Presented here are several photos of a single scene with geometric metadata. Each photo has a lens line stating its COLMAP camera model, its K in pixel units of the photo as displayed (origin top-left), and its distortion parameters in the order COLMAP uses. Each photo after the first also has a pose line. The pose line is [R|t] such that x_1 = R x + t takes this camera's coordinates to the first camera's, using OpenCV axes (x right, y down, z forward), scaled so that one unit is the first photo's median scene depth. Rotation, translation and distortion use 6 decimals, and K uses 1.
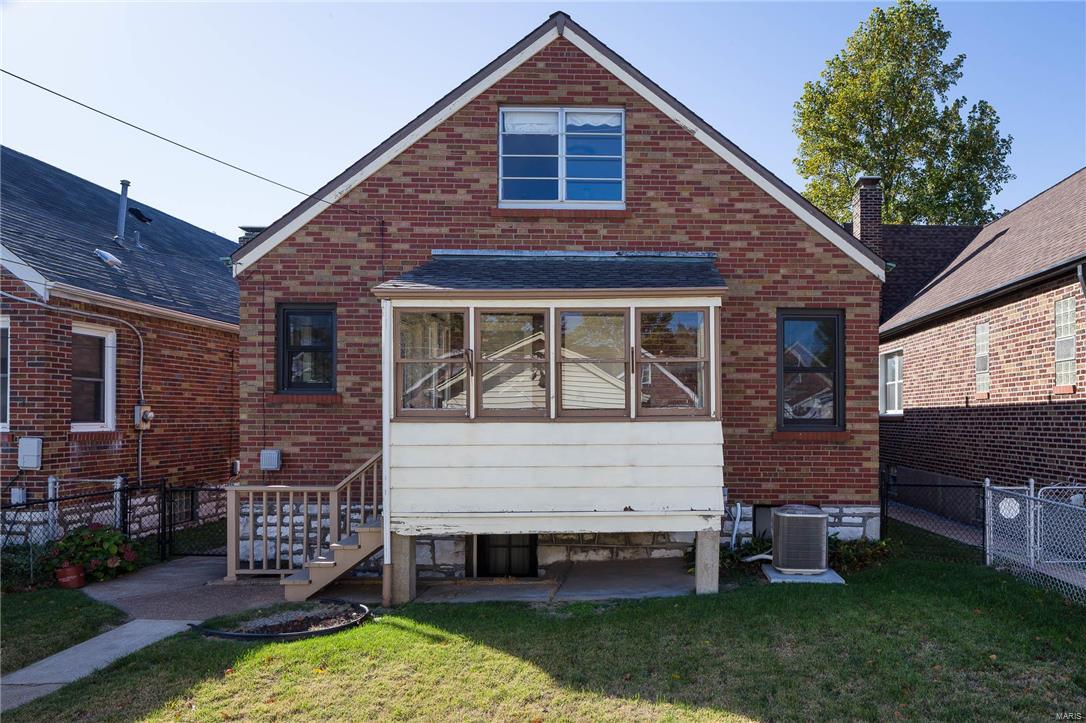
lens RADIAL K [[744.5, 0, 543.5], [0, 744.5, 361.5], [0, 0, 1]] dist [-0.001765, -0.002375]
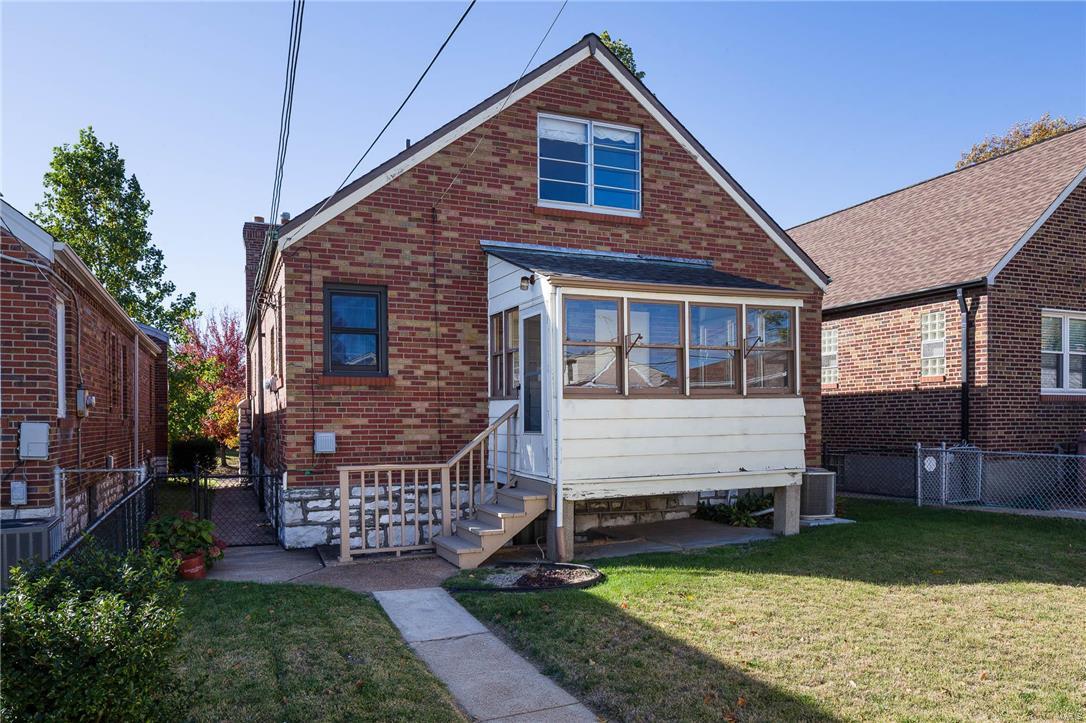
lens RADIAL K [[744.5, 0, 531.7], [0, 744.5, 368.7], [0, 0, 1]] dist [-0.001765, -0.002375]
pose [[0.932066, 0.016026, 0.361933, -0.461784], [-0.020601, 0.999749, 0.008785, 0.020493], [-0.361701, -0.015644, 0.932163, -0.006778]]
